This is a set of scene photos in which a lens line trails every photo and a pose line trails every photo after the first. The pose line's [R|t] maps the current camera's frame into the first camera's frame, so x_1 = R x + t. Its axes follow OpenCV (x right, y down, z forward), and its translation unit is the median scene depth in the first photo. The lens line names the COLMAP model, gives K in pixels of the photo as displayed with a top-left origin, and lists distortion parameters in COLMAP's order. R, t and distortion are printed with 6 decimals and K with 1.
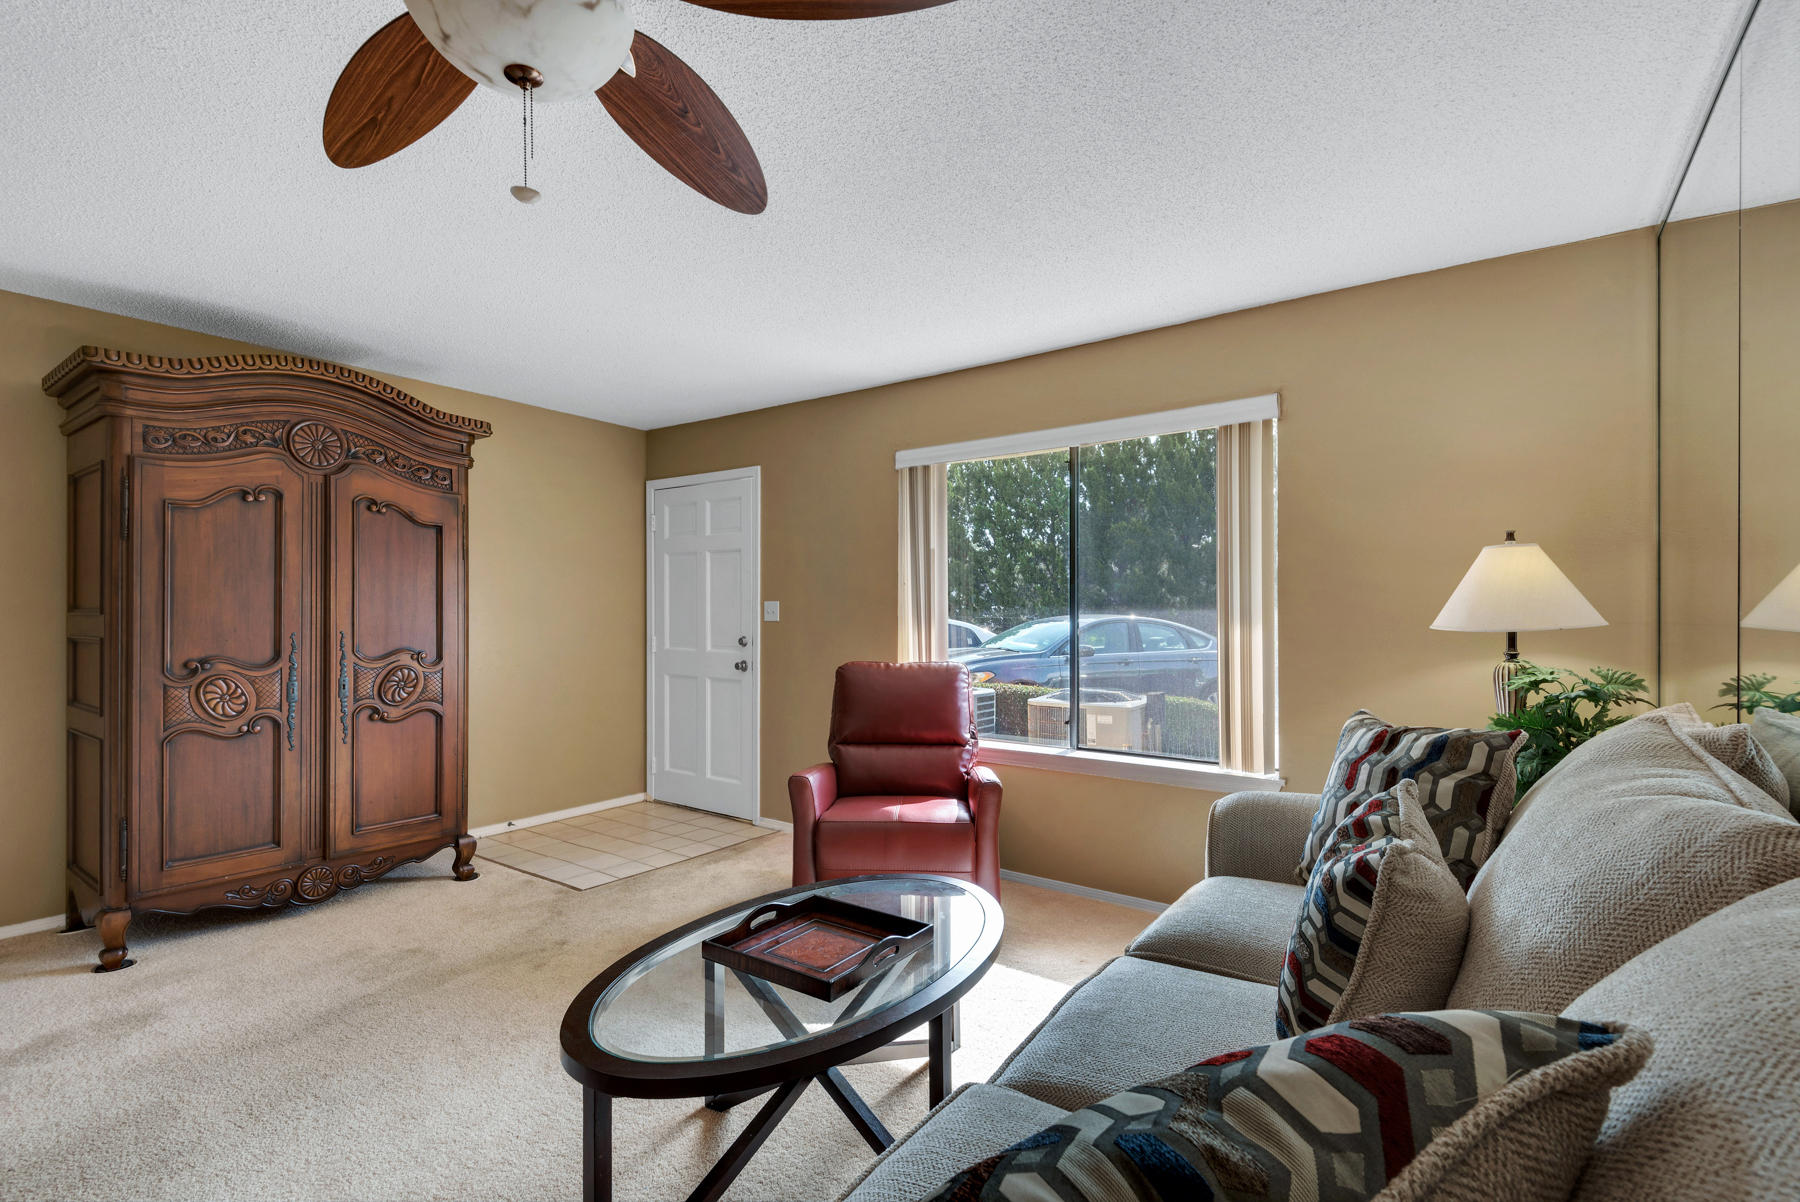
lens RADIAL K [[804.1, 0, 913.2], [0, 804.1, 597.8], [0, 0, 1]] dist [0.002720, -0.000311]
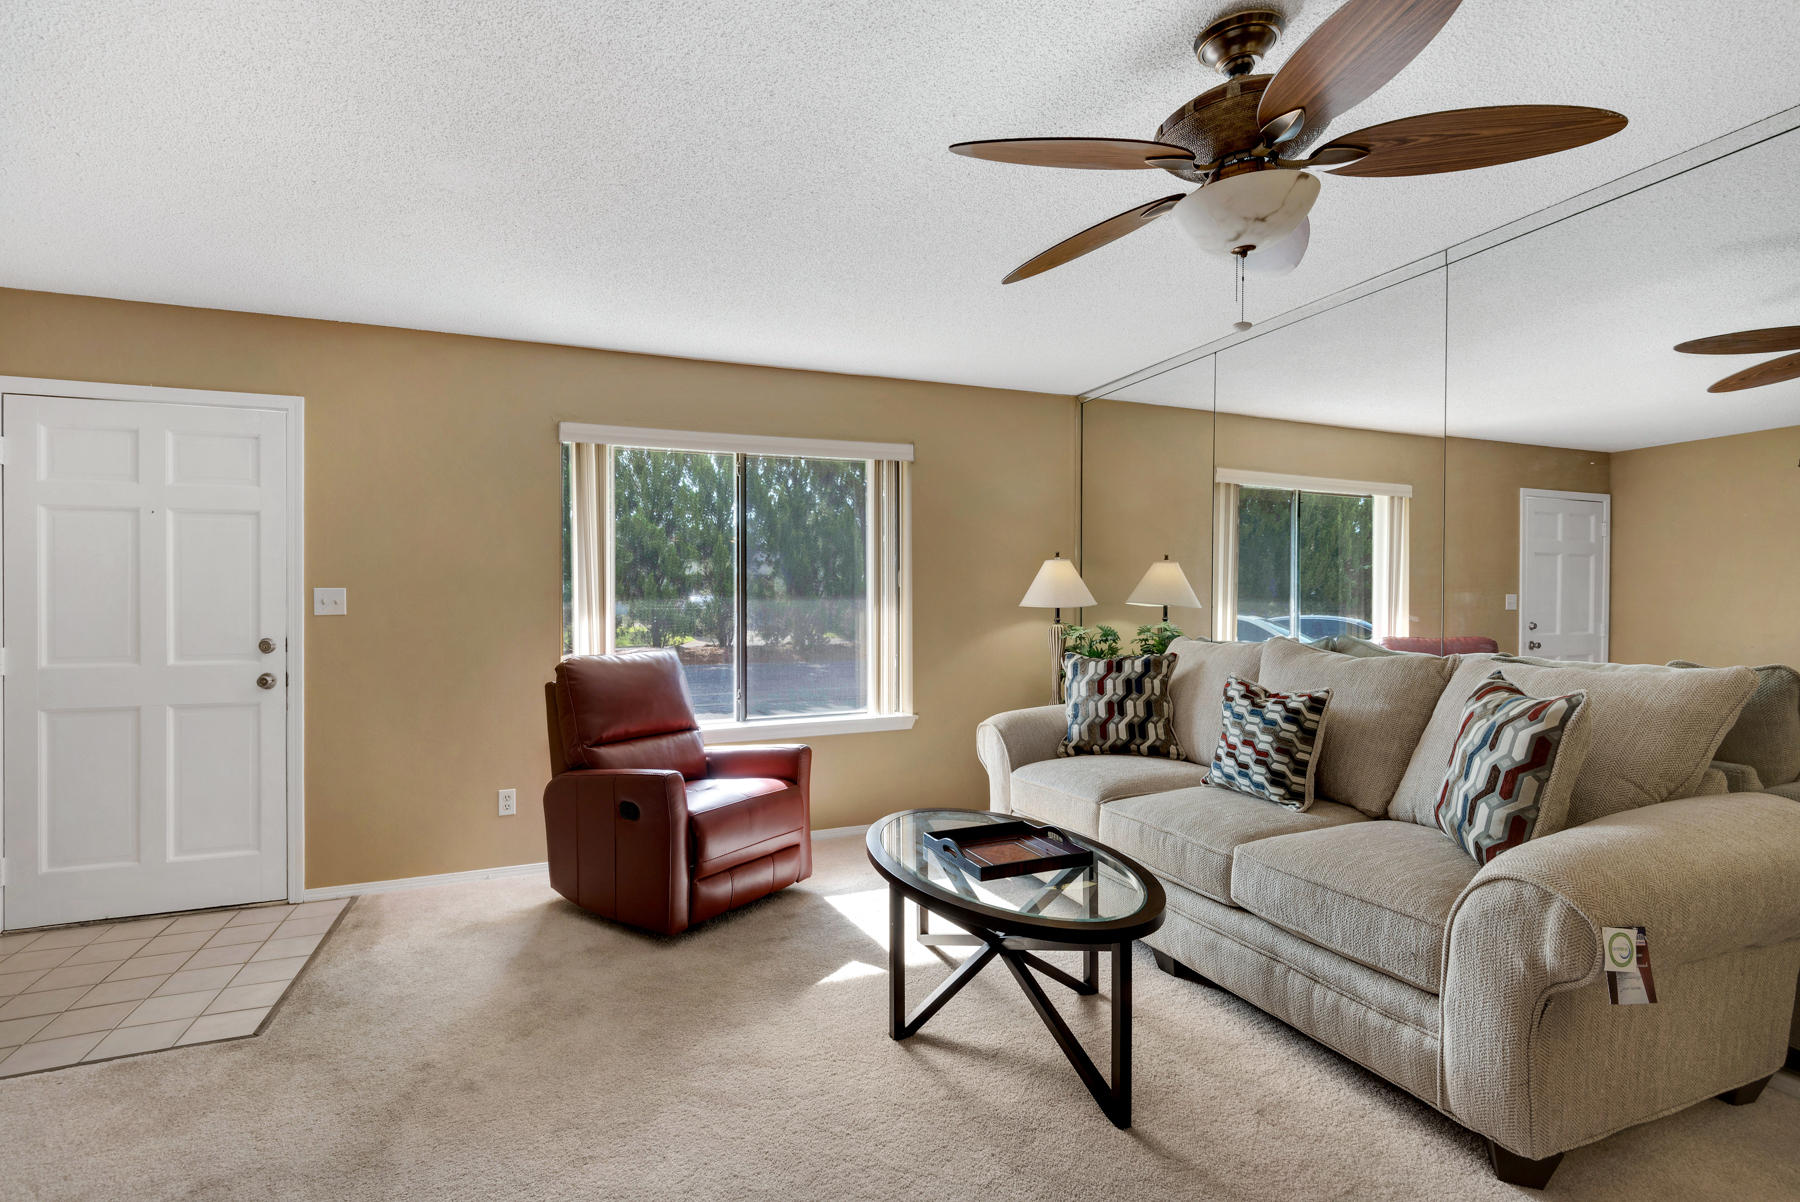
lens RADIAL K [[825.0, 0, 879.6], [0, 825.0, 590.0], [0, 0, 1]] dist [0.017937, -0.013954]
pose [[0.556193, 0.005183, 0.831037, -0.769134], [-0.005135, 0.999983, -0.002800, 0.008154], [-0.831037, -0.002710, 0.556210, 0.243134]]
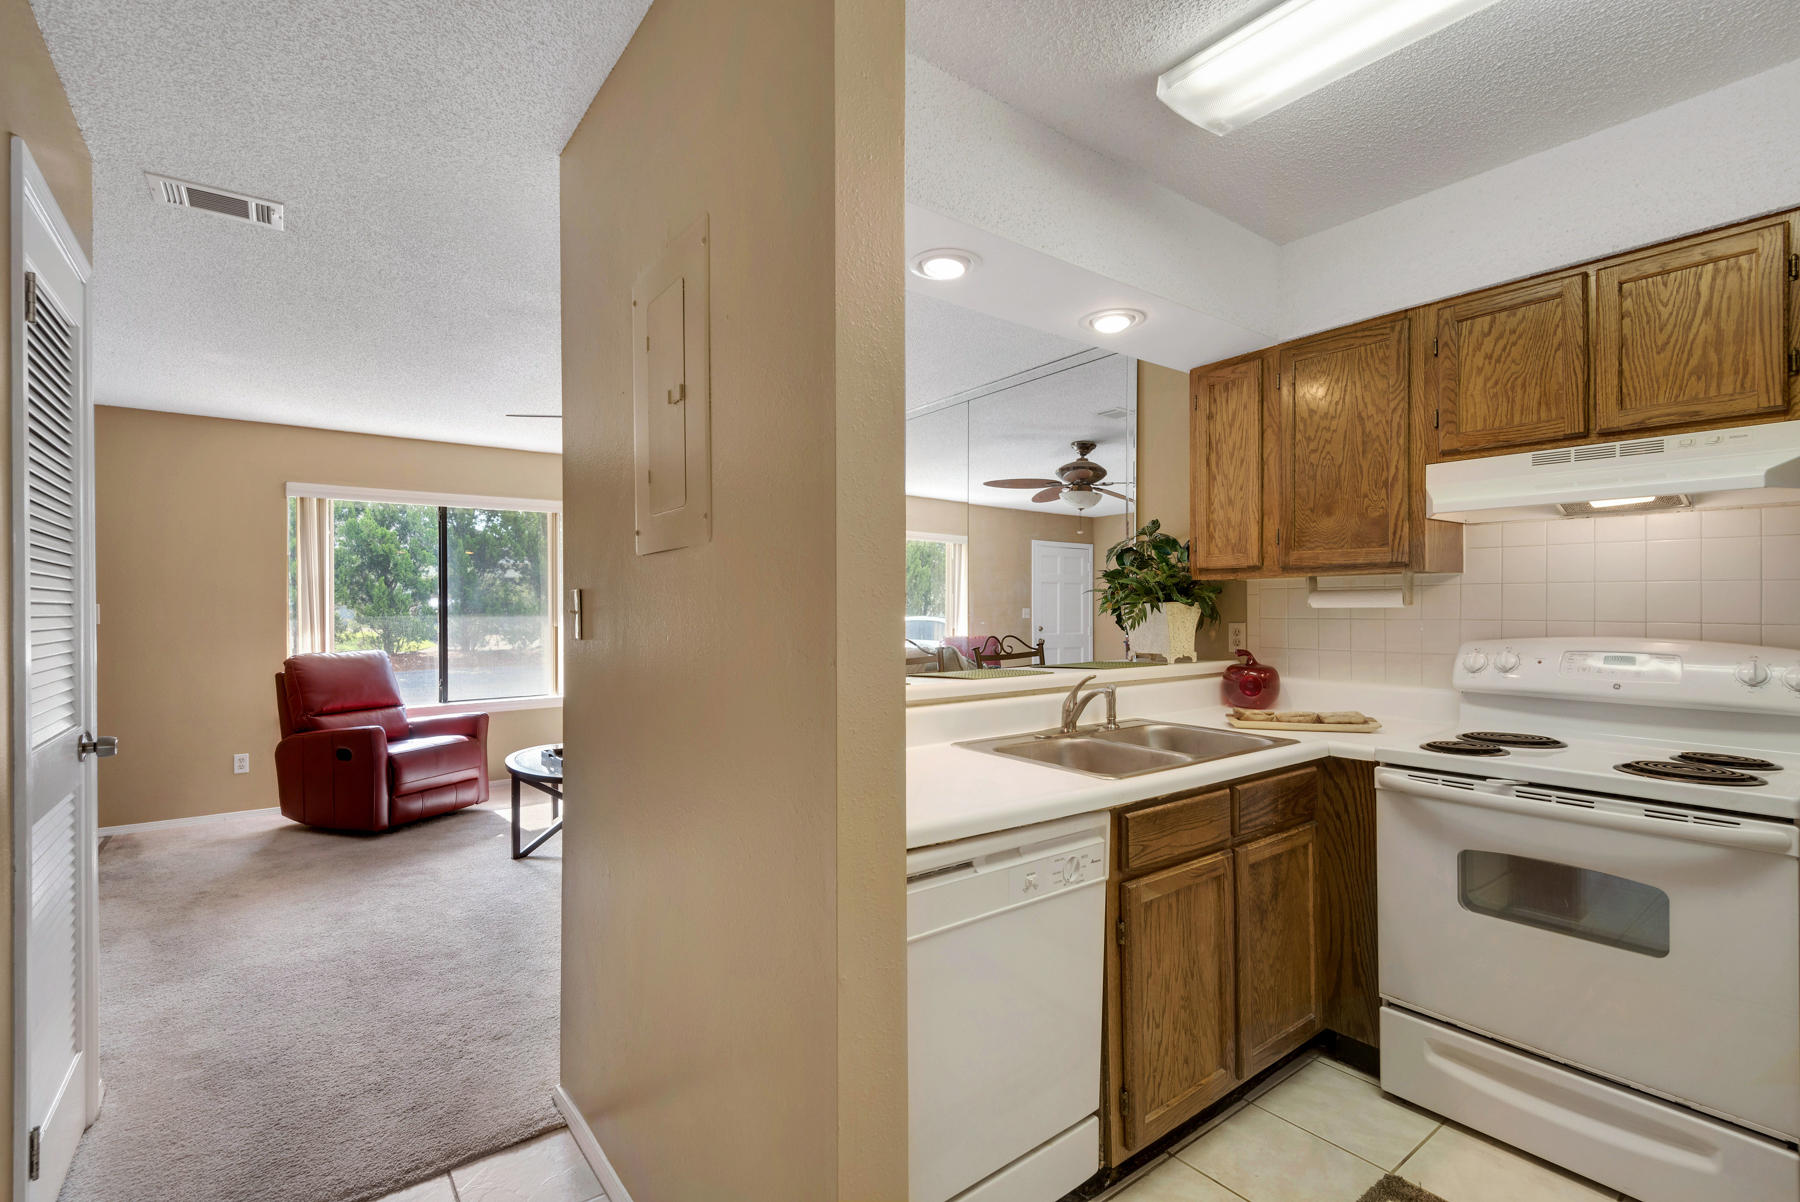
lens RADIAL K [[810.6, 0, 905.0], [0, 810.6, 604.2], [0, 0, 1]] dist [0.018593, -0.017815]
pose [[0.289905, -0.003747, 0.957048, -1.213666], [-0.012487, 0.999892, 0.007697, -0.024147], [-0.956974, -0.014182, 0.289827, -0.336761]]
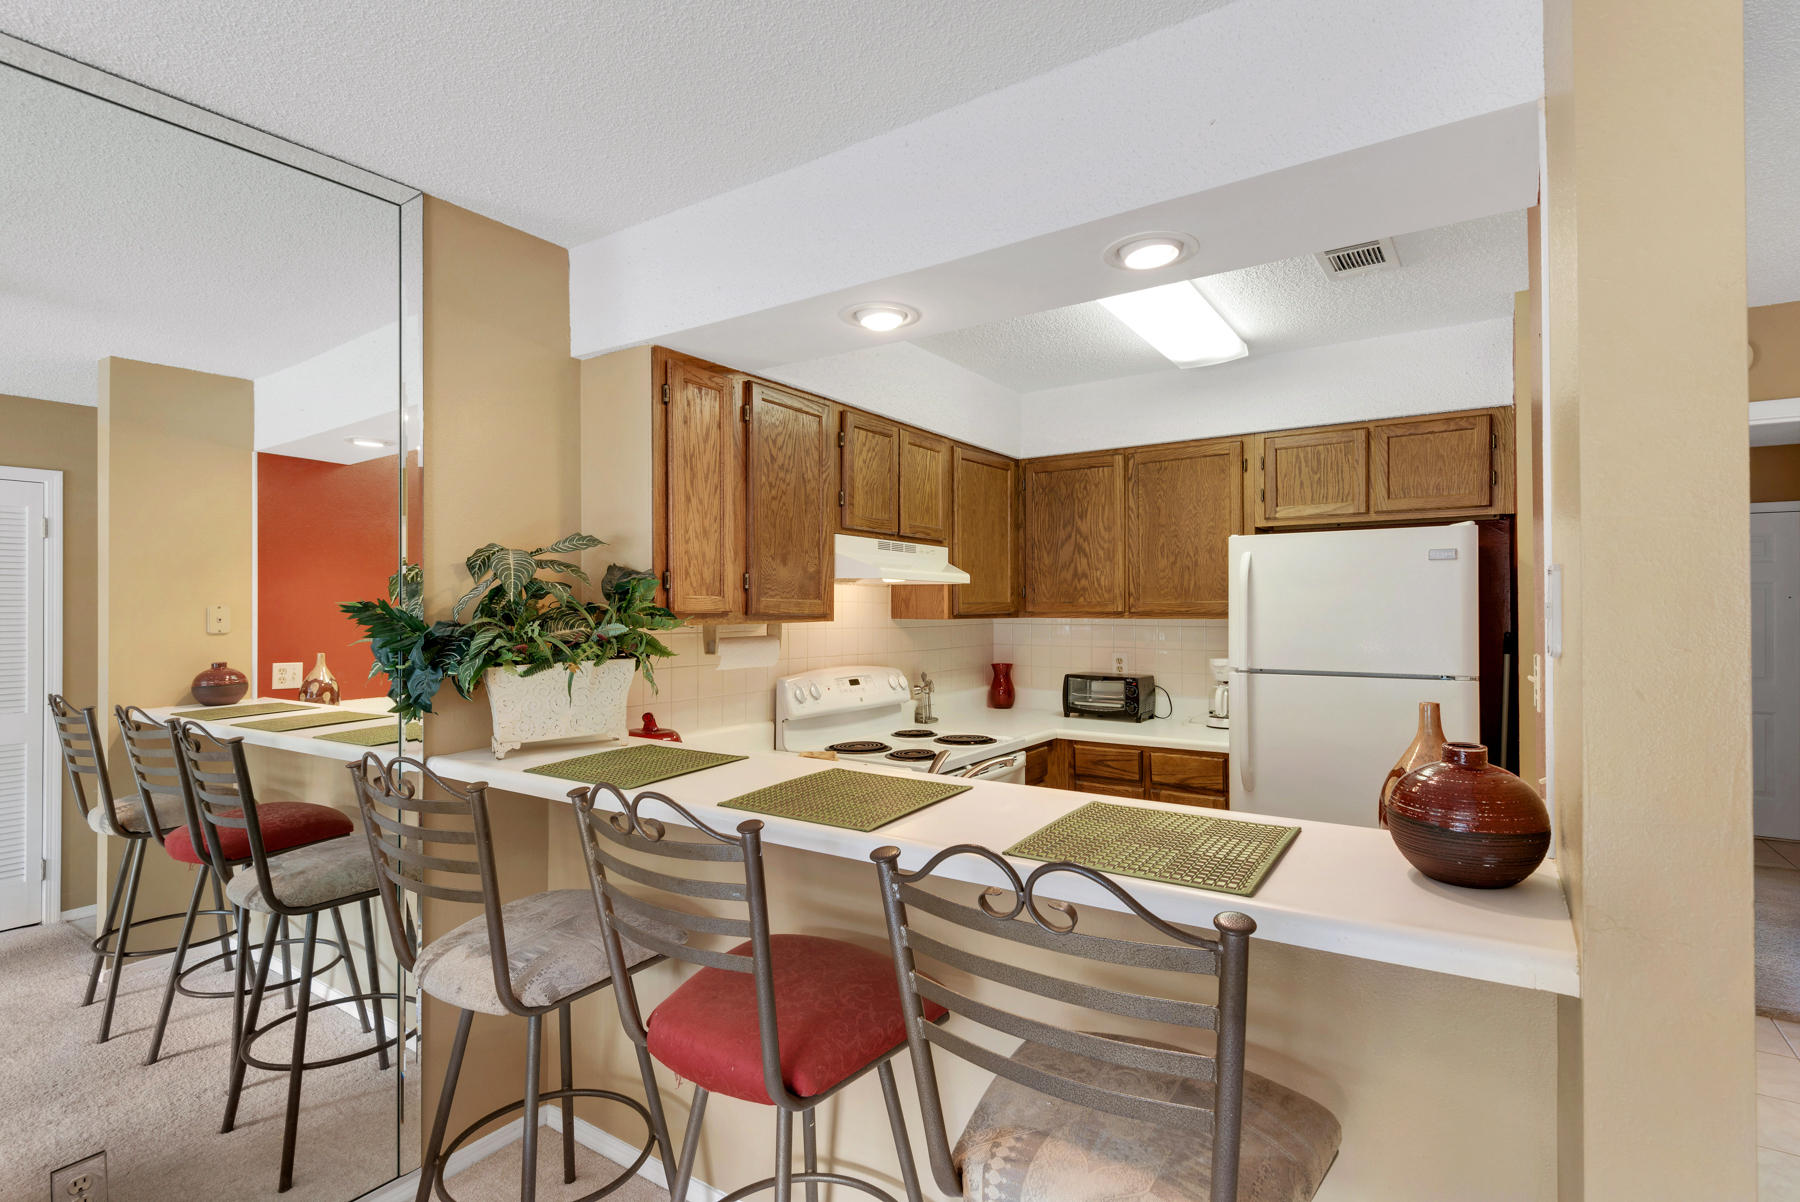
lens RADIAL K [[856.4, 0, 909.4], [0, 856.4, 610.3], [0, 0, 1]] dist [0.016963, -0.000091]
pose [[-0.999580, -0.001998, -0.028915, -0.432109], [-0.001371, 0.999764, -0.021675, -0.046673], [0.028952, -0.021626, -0.999347, 0.355055]]
